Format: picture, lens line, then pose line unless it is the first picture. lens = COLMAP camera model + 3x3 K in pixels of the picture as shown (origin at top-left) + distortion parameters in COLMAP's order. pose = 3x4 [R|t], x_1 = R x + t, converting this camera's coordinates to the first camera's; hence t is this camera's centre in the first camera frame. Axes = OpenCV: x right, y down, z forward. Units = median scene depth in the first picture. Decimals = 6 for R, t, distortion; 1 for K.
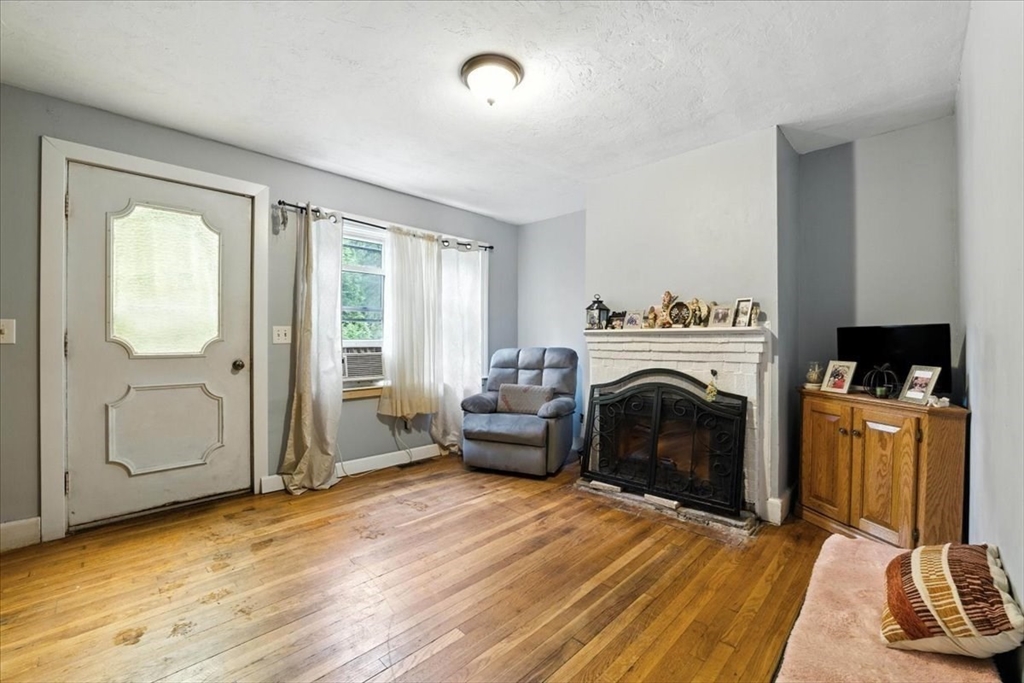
lens RADIAL K [[426.6, 0, 512.3], [0, 426.6, 351.2], [0, 0, 1]] dist [-0.022057, -0.000007]
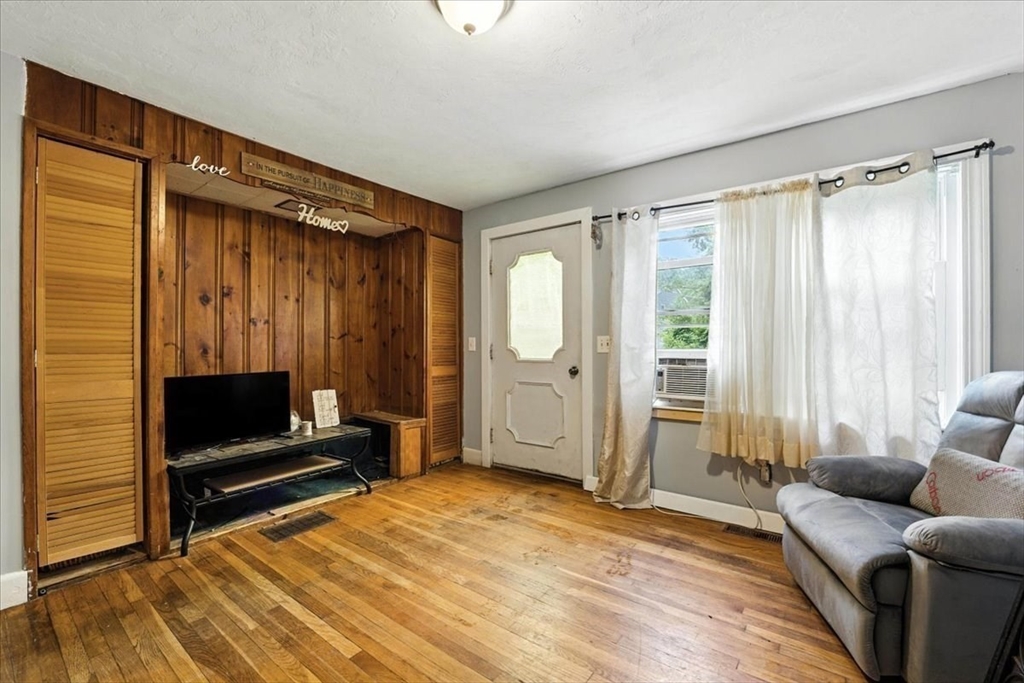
lens RADIAL K [[426.6, 0, 512.3], [0, 426.6, 351.2], [0, 0, 1]] dist [-0.022057, -0.000007]
pose [[0.128252, 0.006218, -0.991722, 0.462525], [-0.027466, 0.999619, 0.002715, -0.018201], [0.991361, 0.026891, 0.128374, 0.648891]]
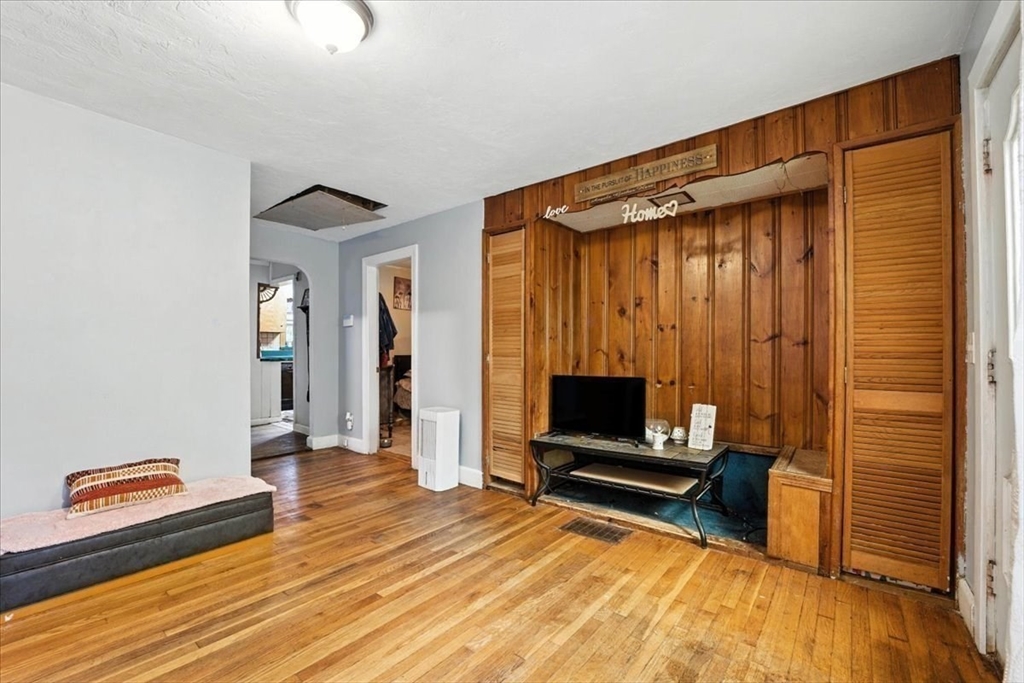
lens RADIAL K [[426.6, 0, 512.3], [0, 426.6, 351.2], [0, 0, 1]] dist [-0.022057, -0.000007]
pose [[-0.995136, -0.005927, -0.098329, -0.201076], [-0.008575, 0.999611, 0.026533, -0.037547], [0.098134, 0.027247, -0.994800, 1.189308]]
